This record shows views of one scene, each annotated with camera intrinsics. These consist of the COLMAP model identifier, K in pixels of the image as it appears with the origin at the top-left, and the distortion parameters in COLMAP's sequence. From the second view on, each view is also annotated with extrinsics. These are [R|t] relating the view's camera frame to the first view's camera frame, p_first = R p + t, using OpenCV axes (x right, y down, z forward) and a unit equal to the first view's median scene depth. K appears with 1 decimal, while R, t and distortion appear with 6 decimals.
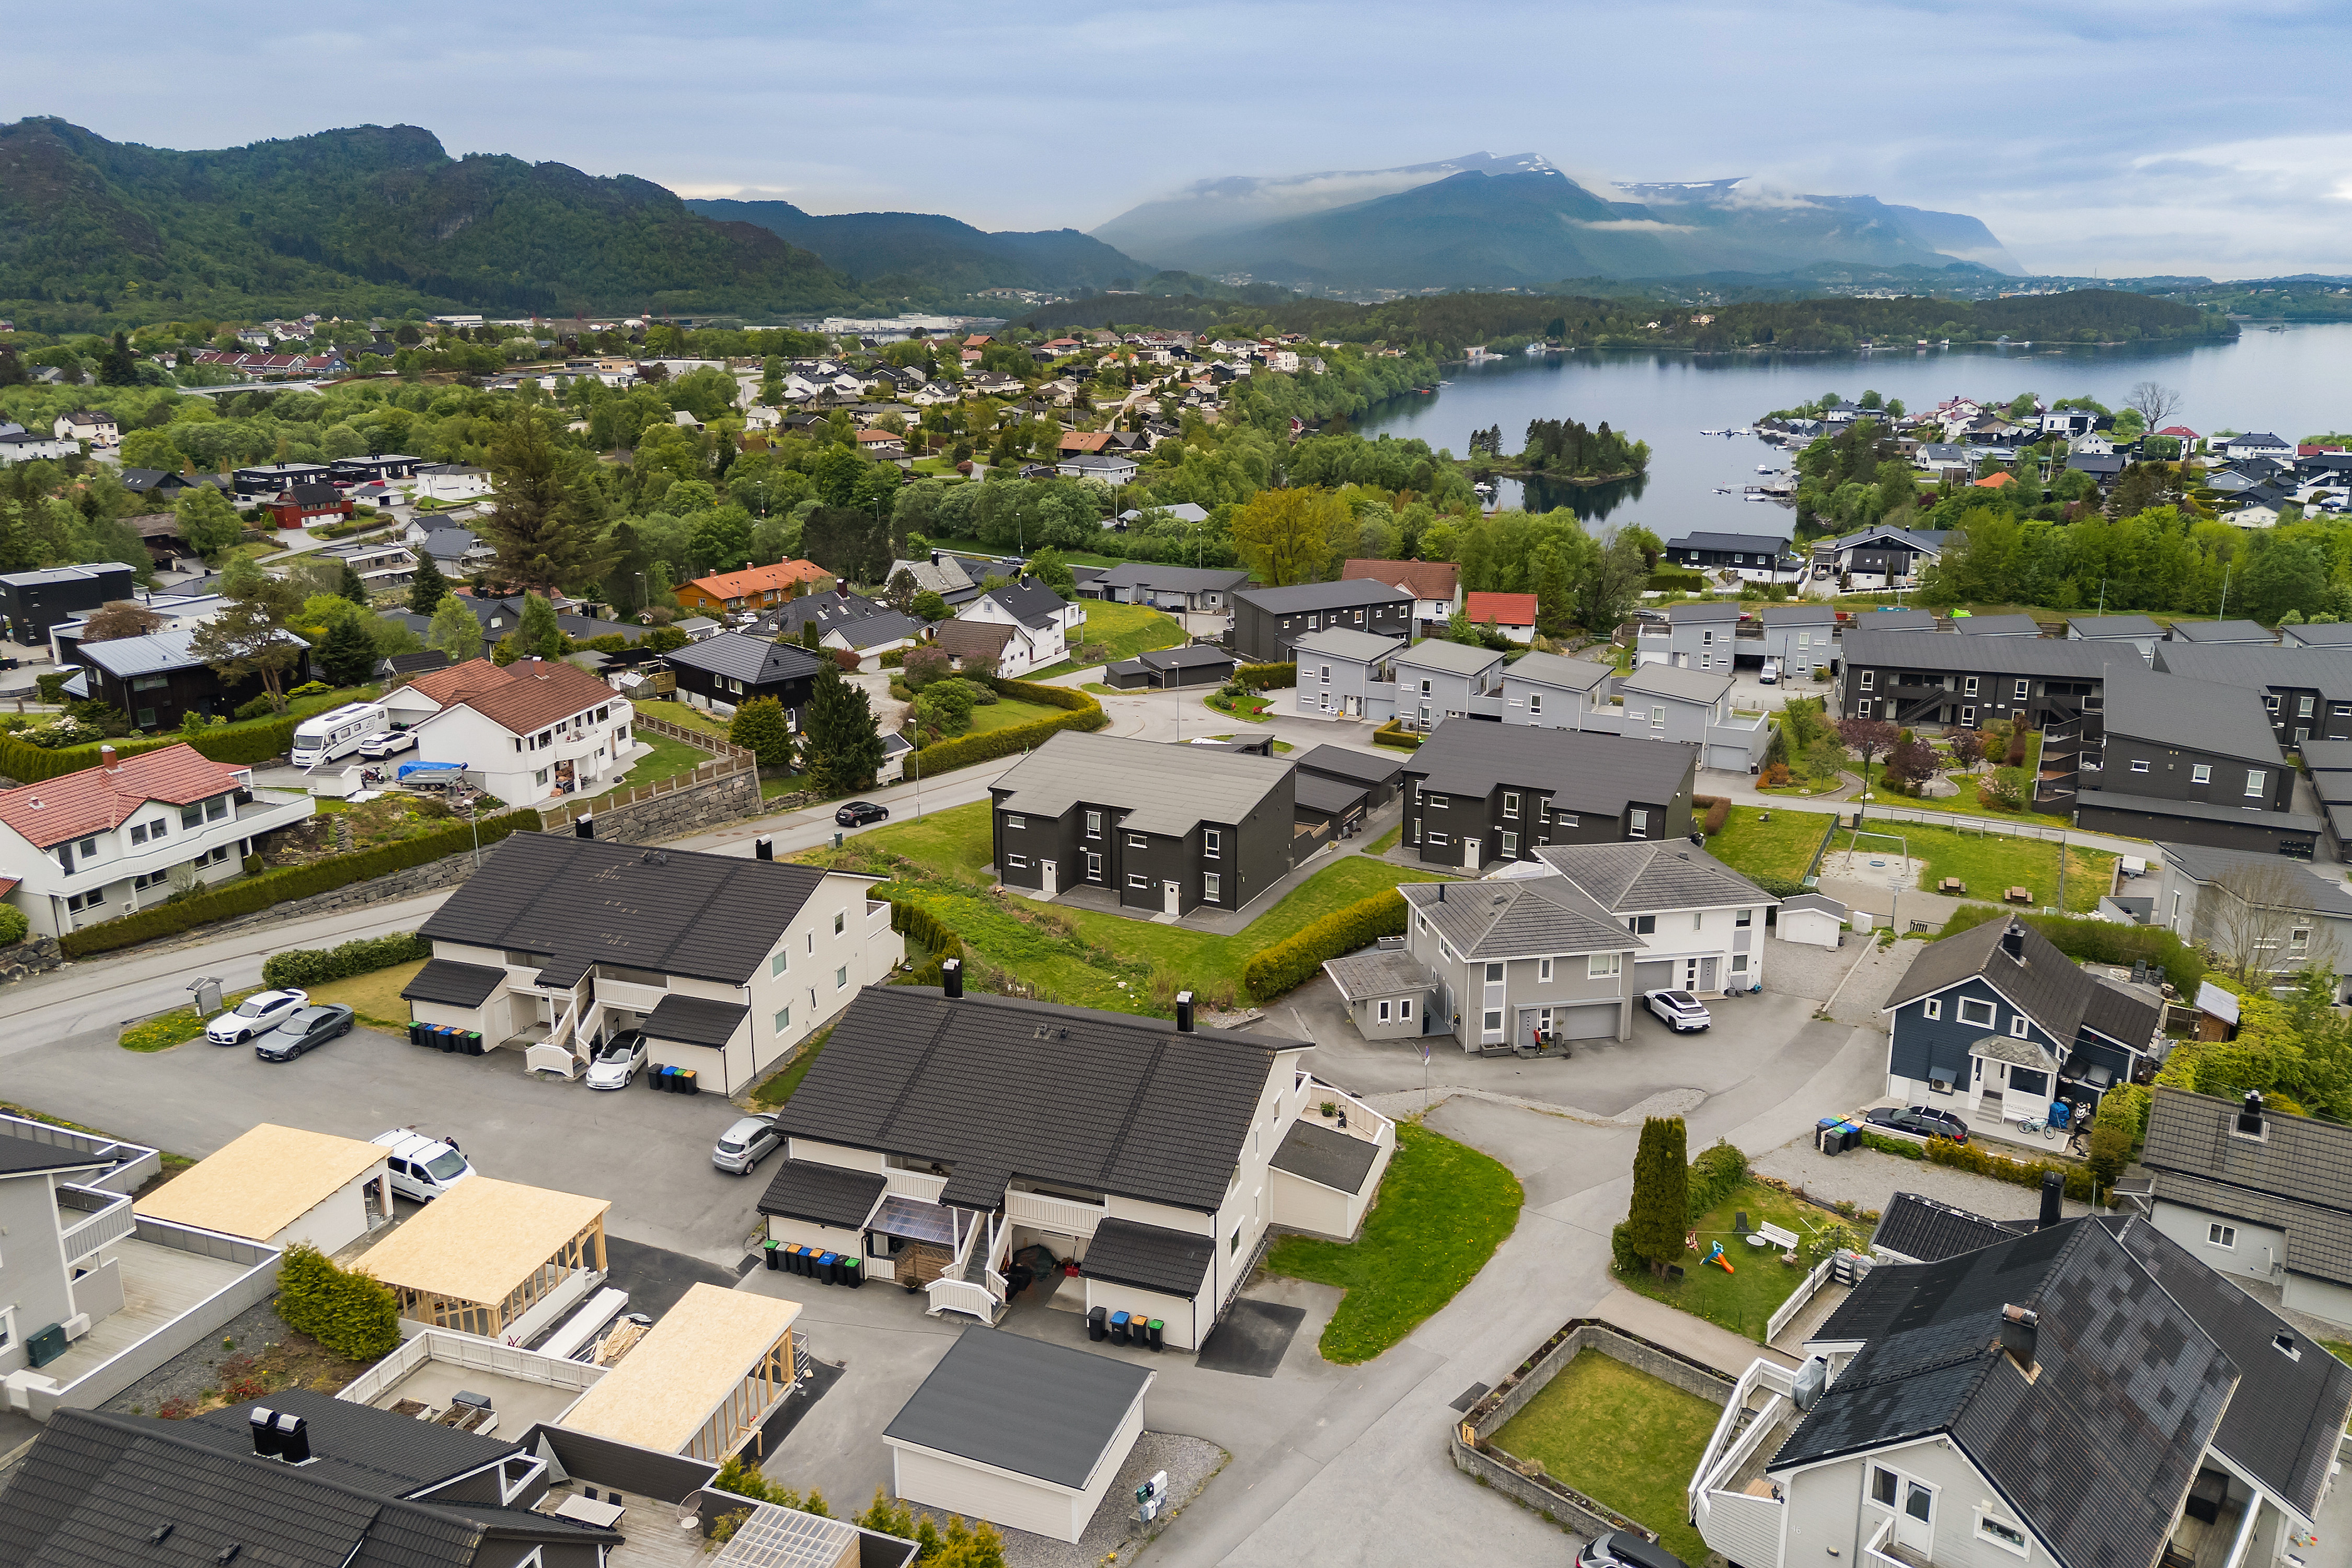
lens RADIAL K [[1767.0, 0, 1176.0], [0, 1767.0, 784.0], [0, 0, 1]] dist [0.116767, -0.148267]
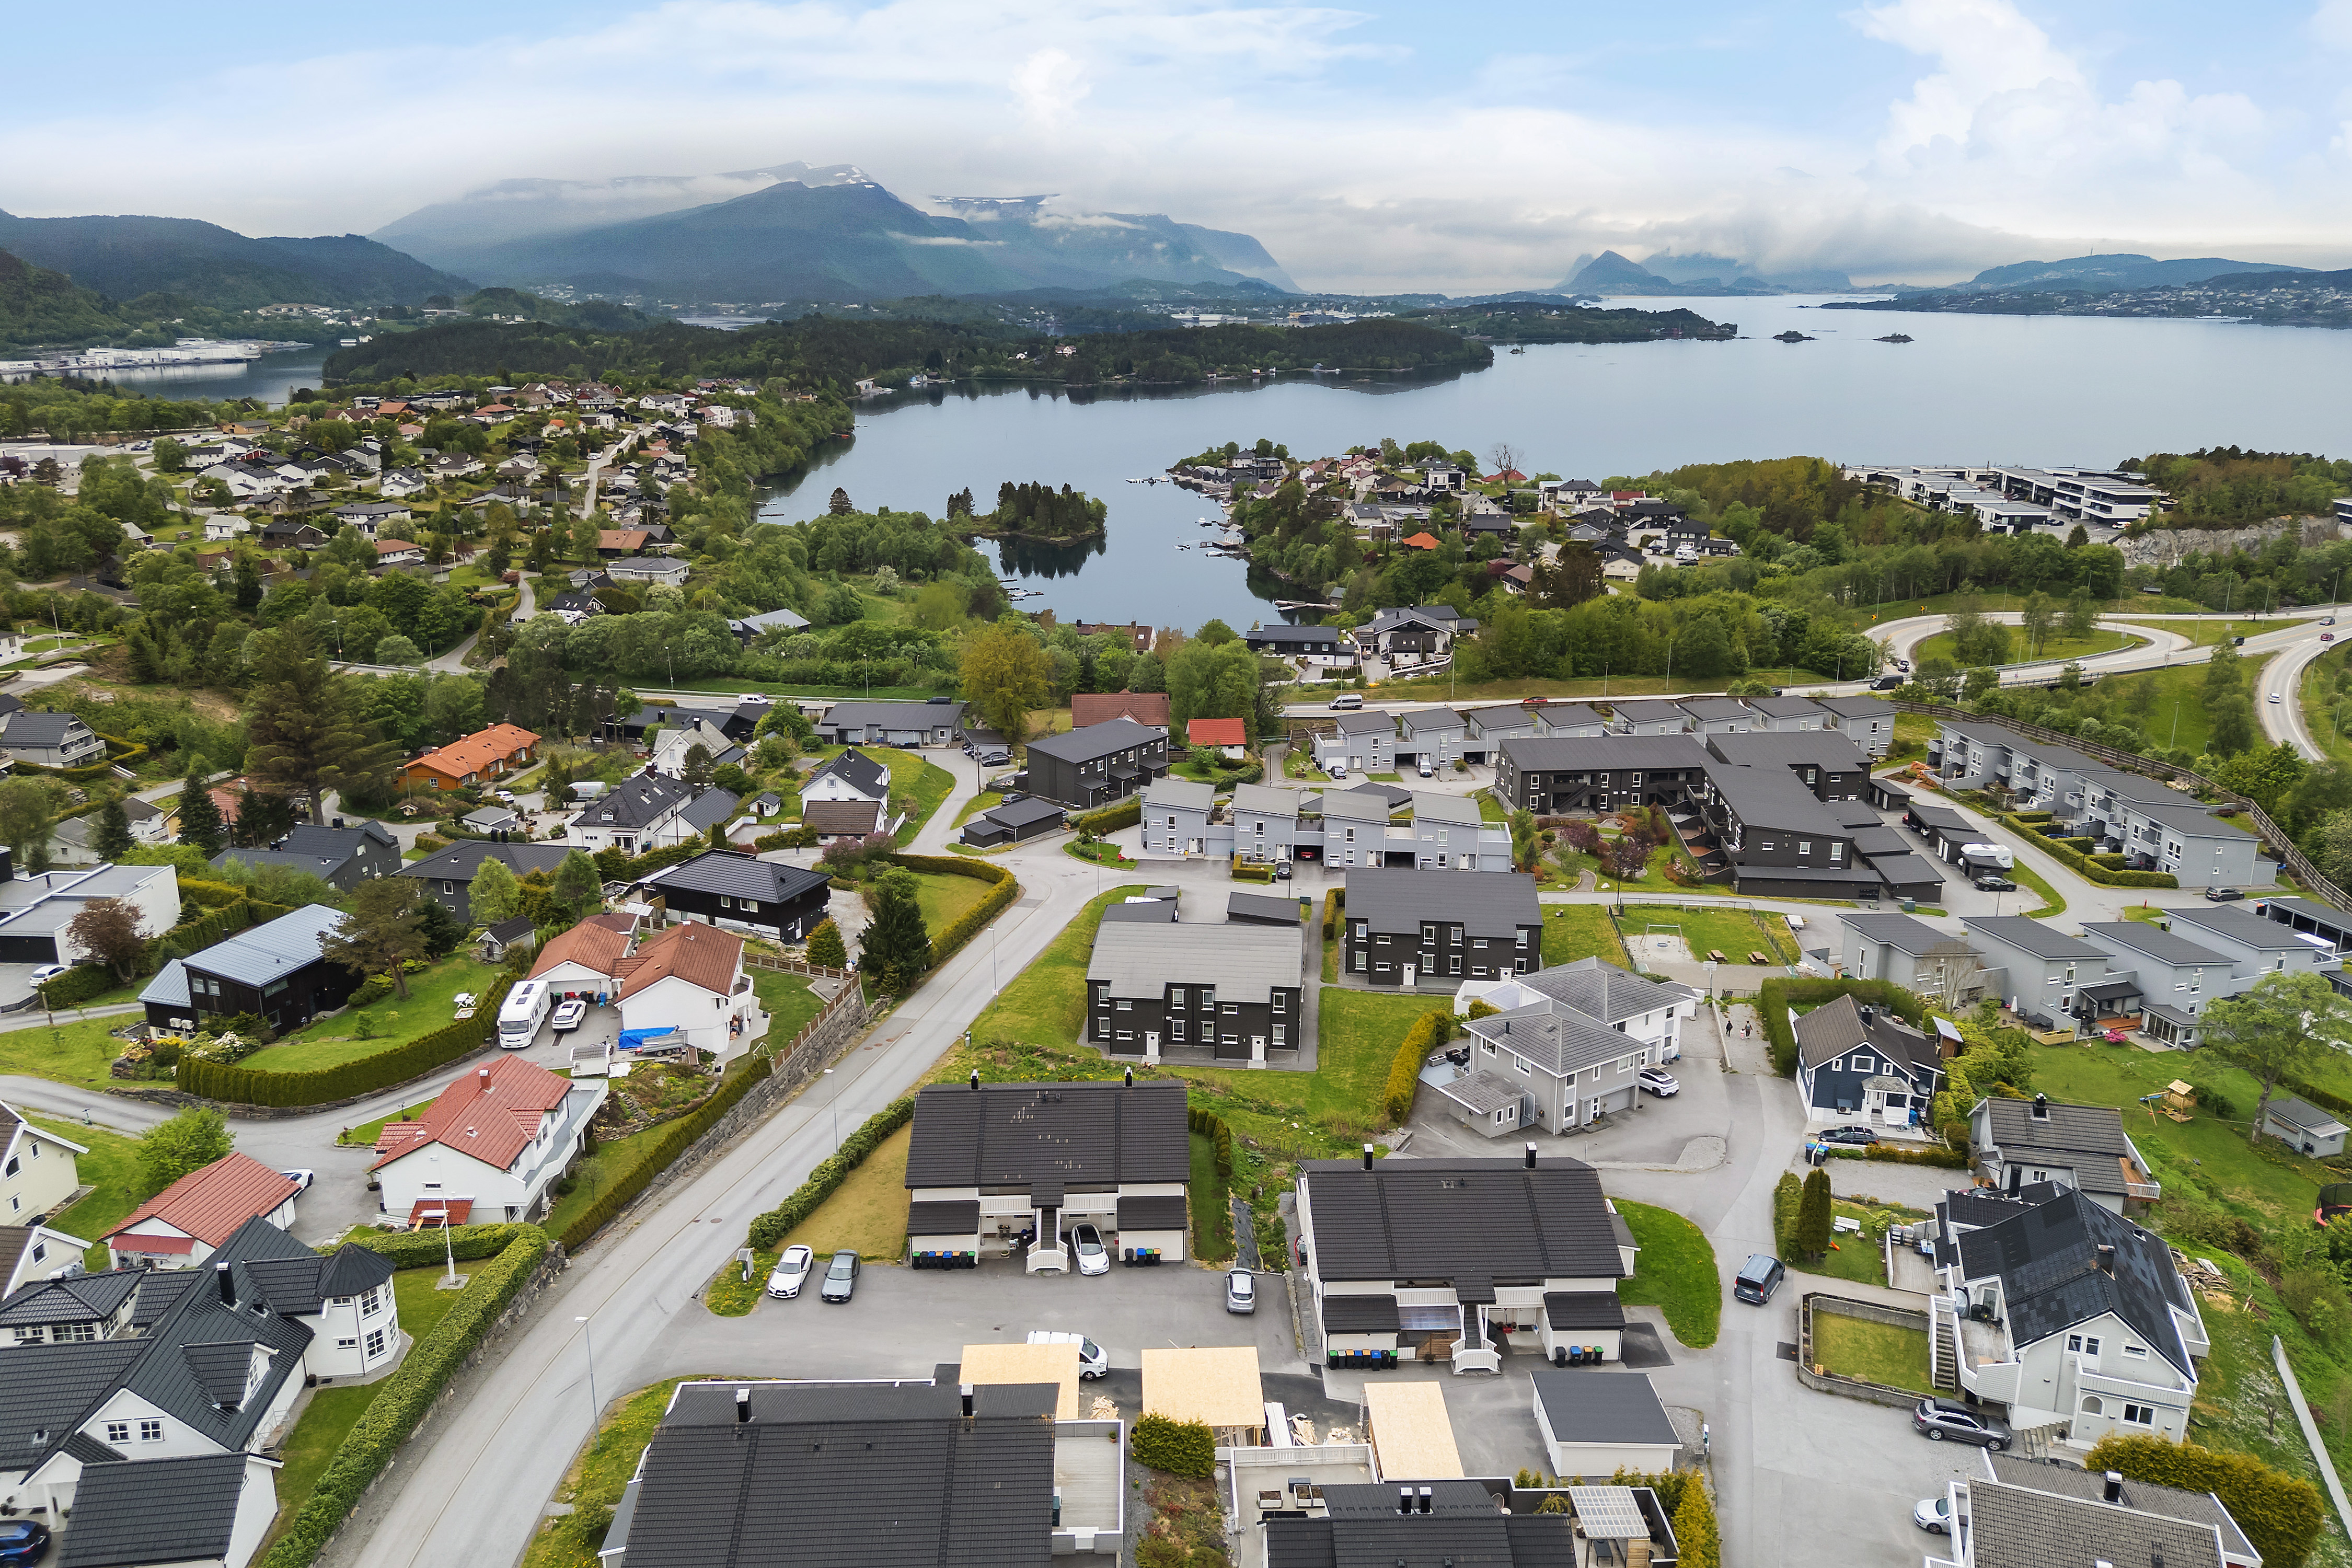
lens RADIAL K [[1818.8, 0, 1179.3], [0, 1818.8, 816.5], [0, 0, 1]] dist [0.121608, -0.174484]
pose [[0.923257, -0.110034, 0.368088, -0.270877], [0.101514, 0.993926, 0.042495, -0.086529], [-0.370528, -0.001867, 0.928819, -0.127610]]
